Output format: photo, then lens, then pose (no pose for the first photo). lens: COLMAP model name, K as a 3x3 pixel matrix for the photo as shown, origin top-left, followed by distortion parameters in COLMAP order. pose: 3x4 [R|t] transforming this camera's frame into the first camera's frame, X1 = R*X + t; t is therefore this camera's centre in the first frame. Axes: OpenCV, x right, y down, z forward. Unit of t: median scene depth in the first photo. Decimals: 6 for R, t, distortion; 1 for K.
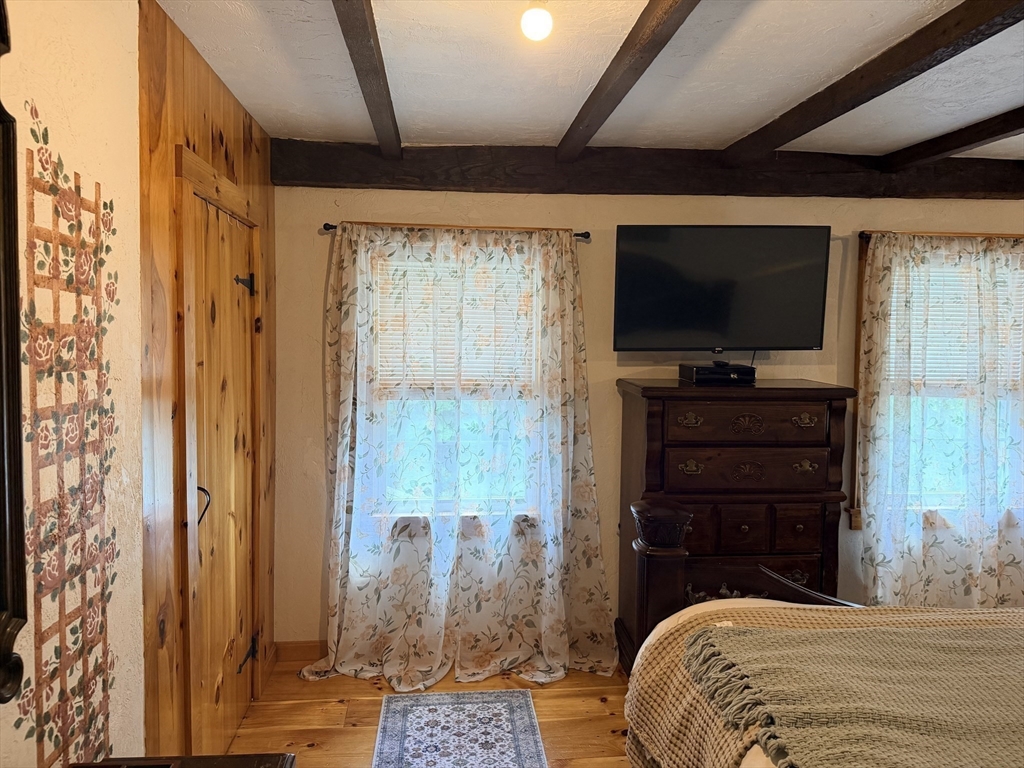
lens RADIAL K [[725.4, 0, 516.5], [0, 725.4, 384.2], [0, 0, 1]] dist [0.098344, -0.138437]
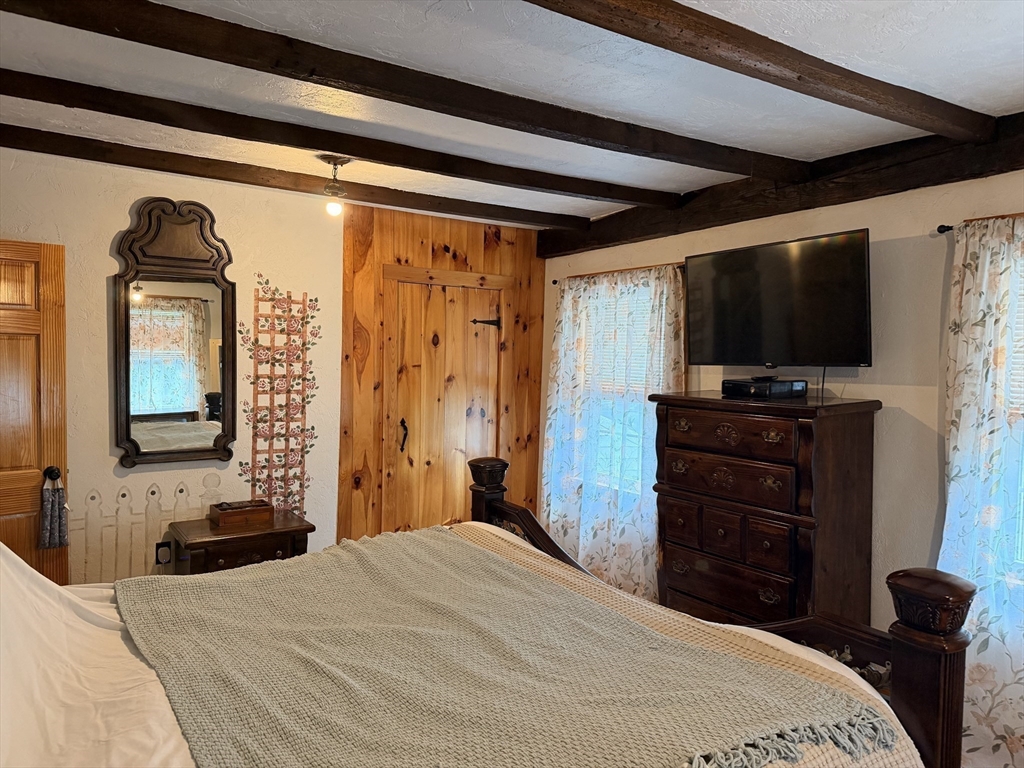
lens RADIAL K [[725.4, 0, 516.5], [0, 725.4, 384.2], [0, 0, 1]] dist [0.098344, -0.138437]
pose [[0.475256, 0.033815, -0.879198, 2.036434], [-0.063897, 0.997949, 0.003842, -0.003739], [0.877524, 0.054352, 0.476442, 0.418537]]
